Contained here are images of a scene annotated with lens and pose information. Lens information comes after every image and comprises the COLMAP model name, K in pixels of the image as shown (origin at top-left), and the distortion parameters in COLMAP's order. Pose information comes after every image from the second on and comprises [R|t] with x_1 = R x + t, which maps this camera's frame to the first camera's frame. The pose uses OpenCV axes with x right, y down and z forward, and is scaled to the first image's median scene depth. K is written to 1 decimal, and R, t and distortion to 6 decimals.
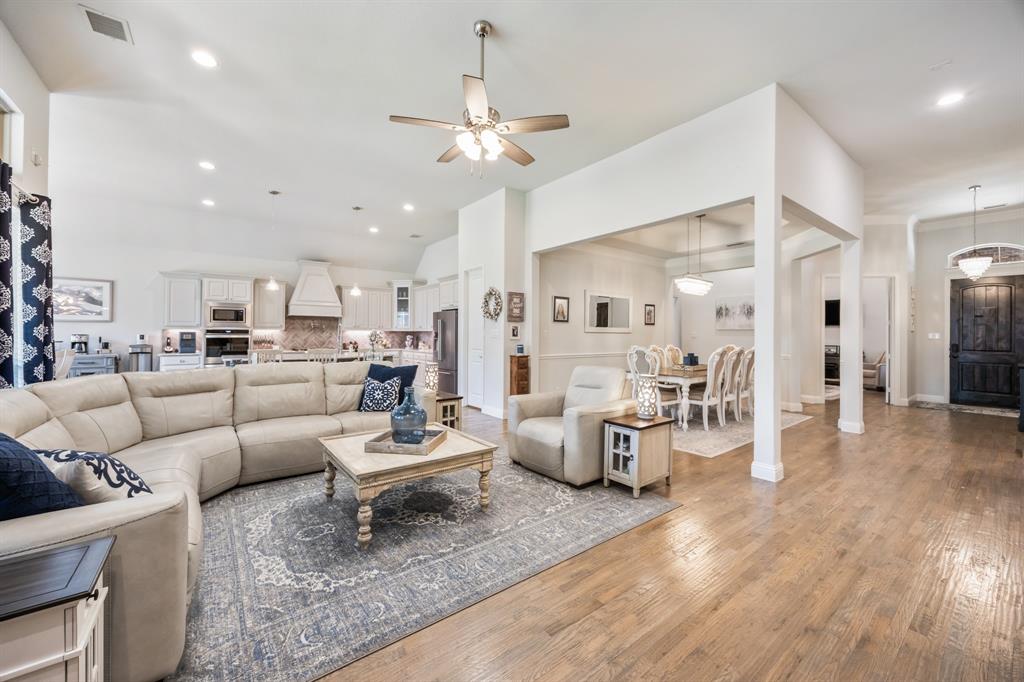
lens RADIAL K [[395.7, 0, 506.9], [0, 395.7, 334.9], [0, 0, 1]] dist [0.001264, -0.001428]
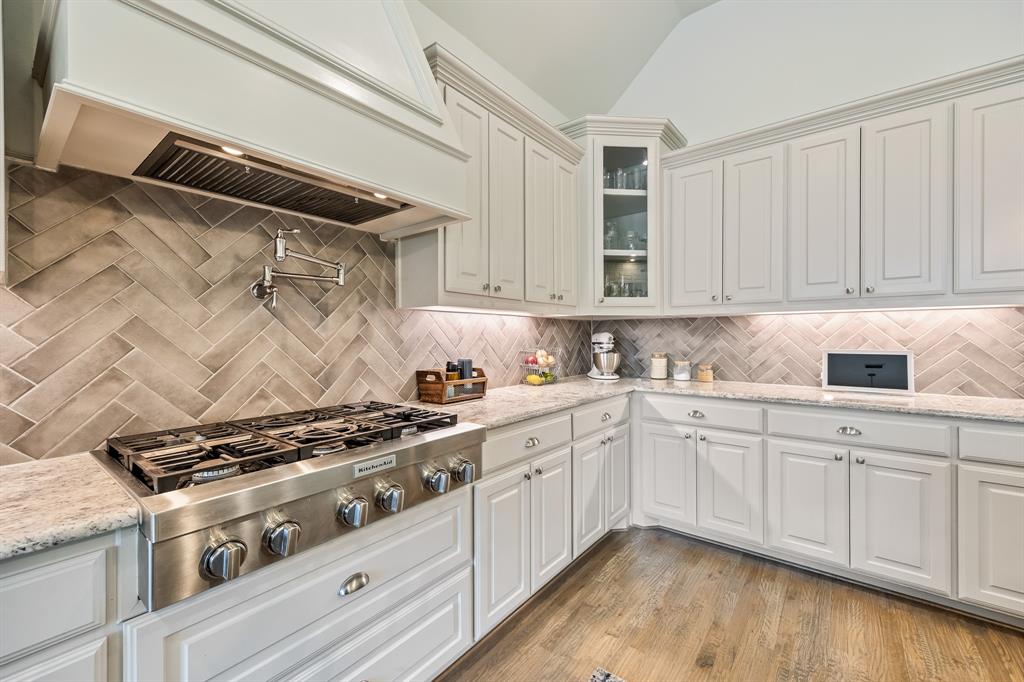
lens RADIAL K [[395.7, 0, 512.7], [0, 395.7, 340.2], [0, 0, 1]] dist [0.001264, -0.001428]
pose [[0.970564, -0.009617, 0.240653, -0.536678], [0.007760, 0.999932, 0.008666, 0.005014], [-0.240720, -0.006543, 0.970573, 1.018879]]
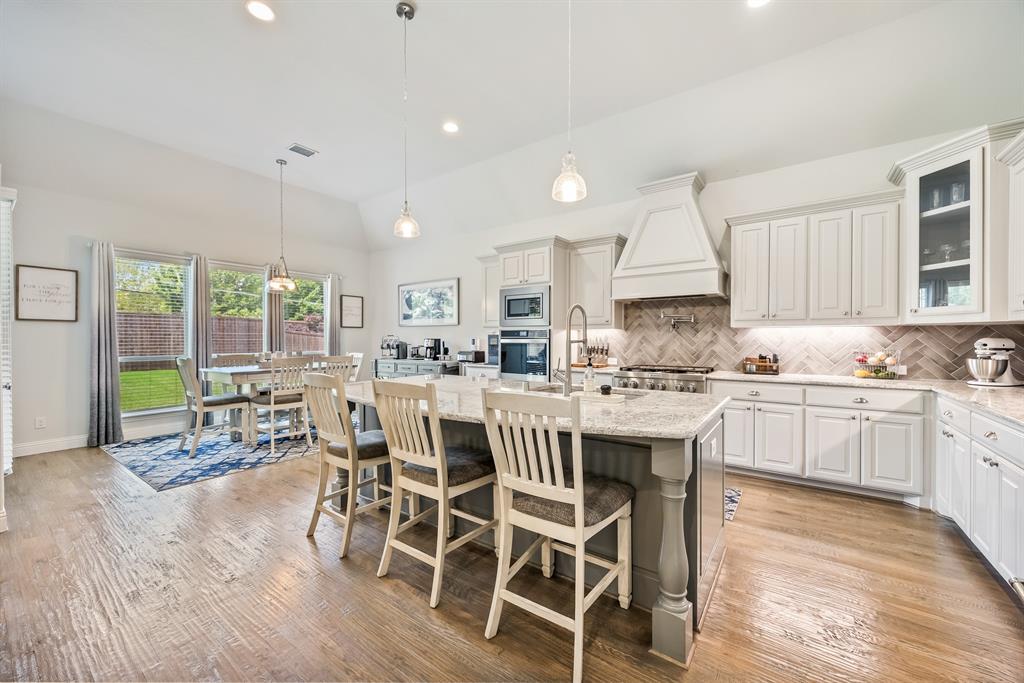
lens RADIAL K [[395.7, 0, 518.4], [0, 395.7, 342.4], [0, 0, 1]] dist [0.001264, -0.001428]
pose [[0.314027, 0.004627, -0.949403, -0.115984], [0.002141, 0.999982, 0.005581, 0.002663], [0.949412, -0.003785, 0.314011, 0.826241]]
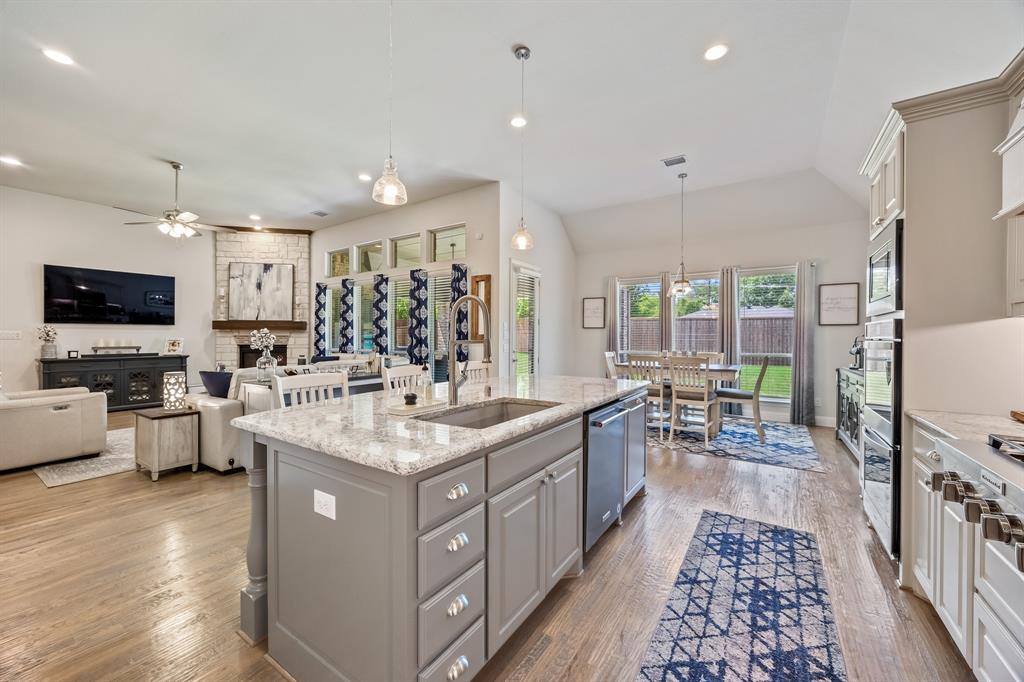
lens RADIAL K [[395.7, 0, 512.0], [0, 395.7, 336.2], [0, 0, 1]] dist [0.001264, -0.001428]
pose [[-0.942926, -0.009724, -0.332859, -0.348432], [-0.007636, 0.999942, -0.007579, 0.001938], [0.332914, -0.004604, -0.942946, 1.235082]]
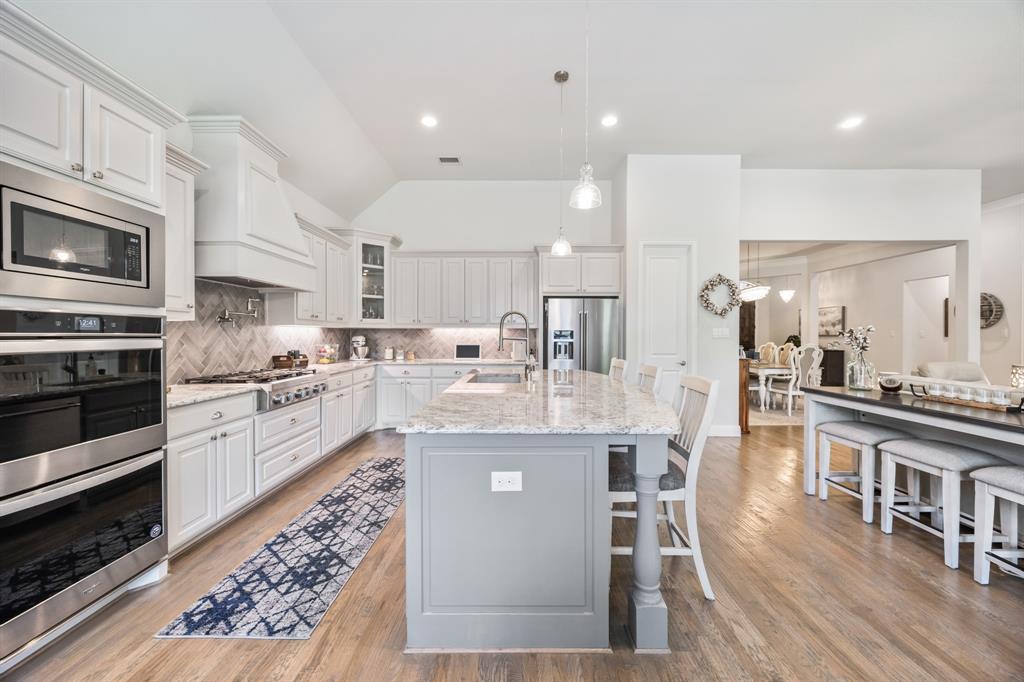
lens RADIAL K [[395.7, 0, 513.5], [0, 395.7, 332.7], [0, 0, 1]] dist [0.001264, -0.001428]
pose [[0.611312, 0.000235, 0.791389, -0.759423], [0.002388, 0.999995, -0.002141, -0.001934], [-0.791386, 0.003199, 0.611309, 0.707094]]
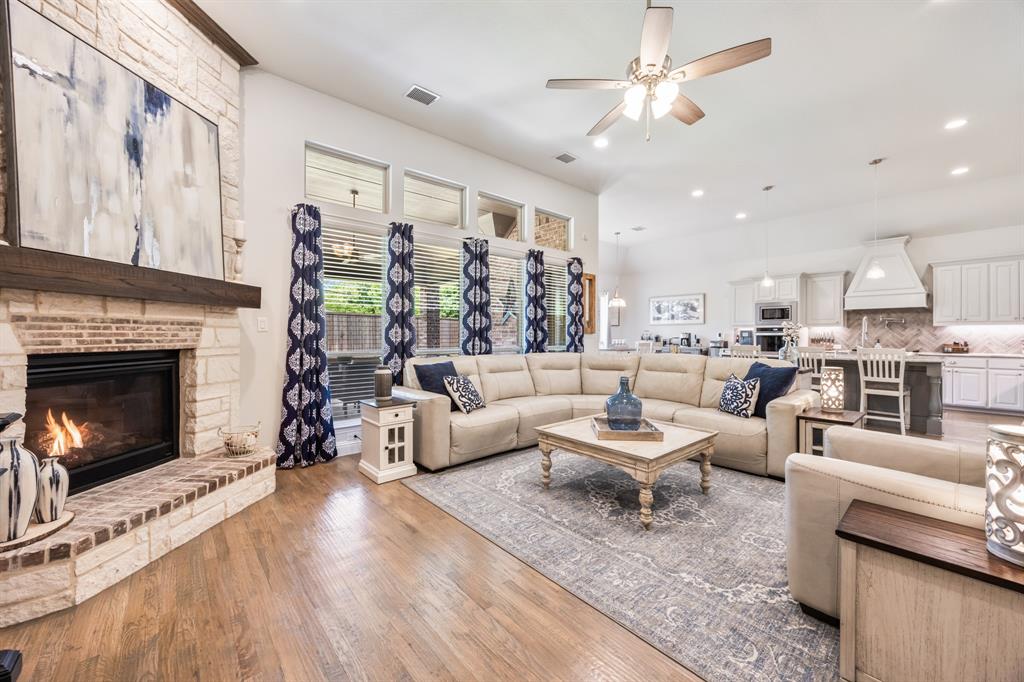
lens RADIAL K [[395.7, 0, 518.3], [0, 395.7, 333.0], [0, 0, 1]] dist [0.001264, -0.001428]
pose [[0.078756, -0.008788, -0.996855, 0.293430], [-0.001180, 0.999960, -0.008909, 0.011344], [0.996893, 0.001878, 0.078743, 0.250890]]
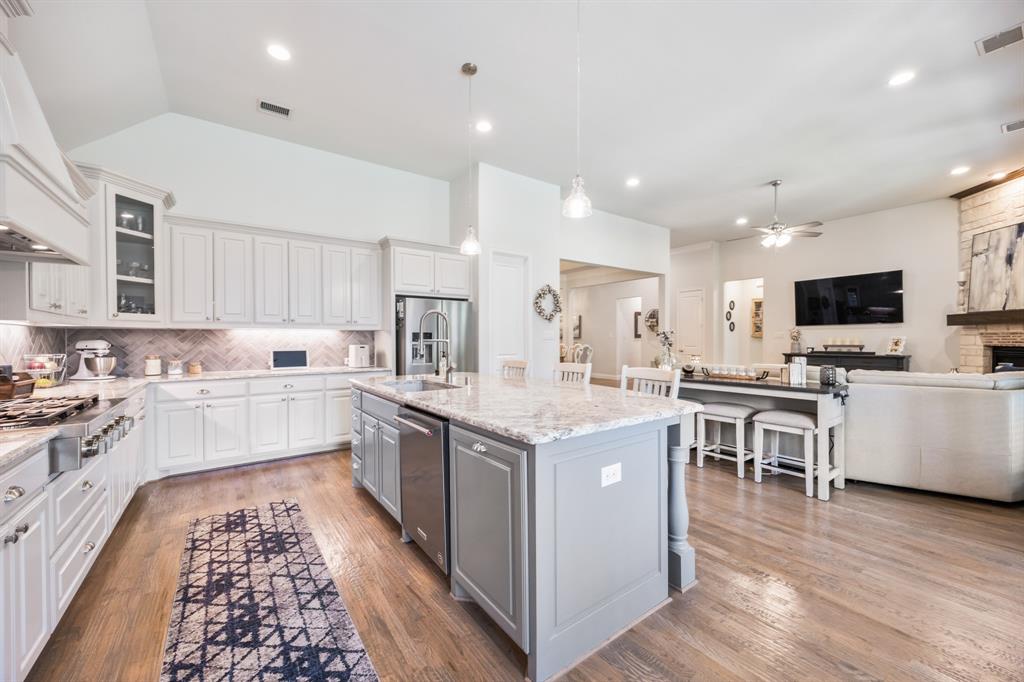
lens RADIAL K [[395.7, 0, 516.4], [0, 395.7, 342.9], [0, 0, 1]] dist [0.001264, -0.001428]
pose [[0.011886, -0.016058, 0.999800, -0.810641], [0.005589, 0.999856, 0.015992, 0.000227], [-0.999914, 0.005398, 0.011974, 0.888348]]
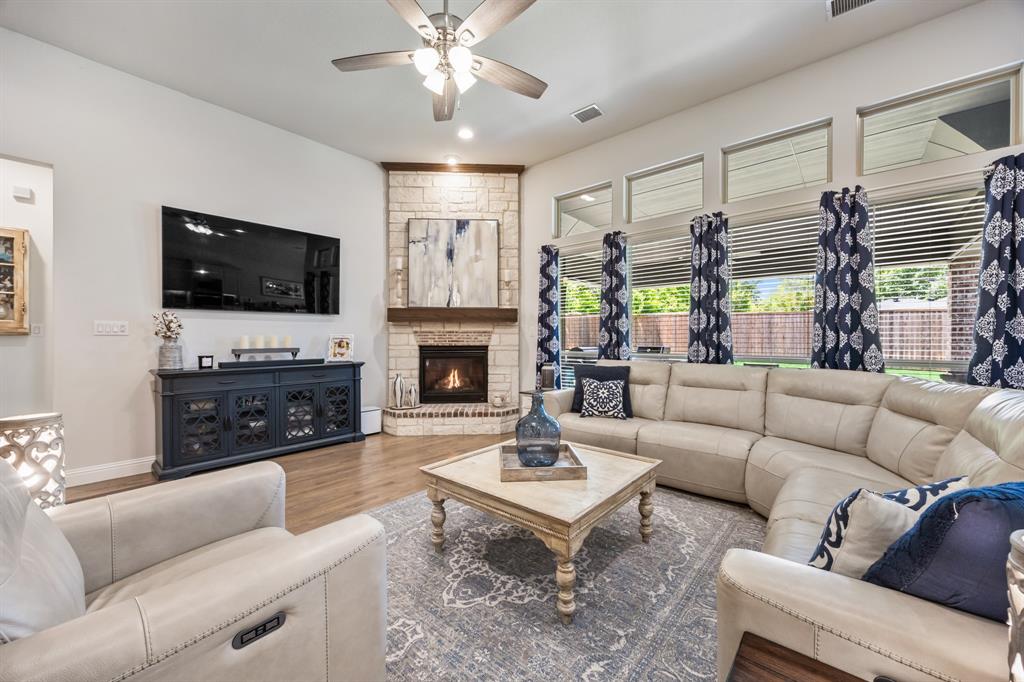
lens RADIAL K [[395.7, 0, 512.6], [0, 395.7, 336.7], [0, 0, 1]] dist [0.001264, -0.001428]
pose [[-0.978300, -0.006884, -0.207081, -0.013605], [-0.005865, 0.999968, -0.005531, 0.010702], [0.207112, -0.004196, -0.978308, 0.681719]]
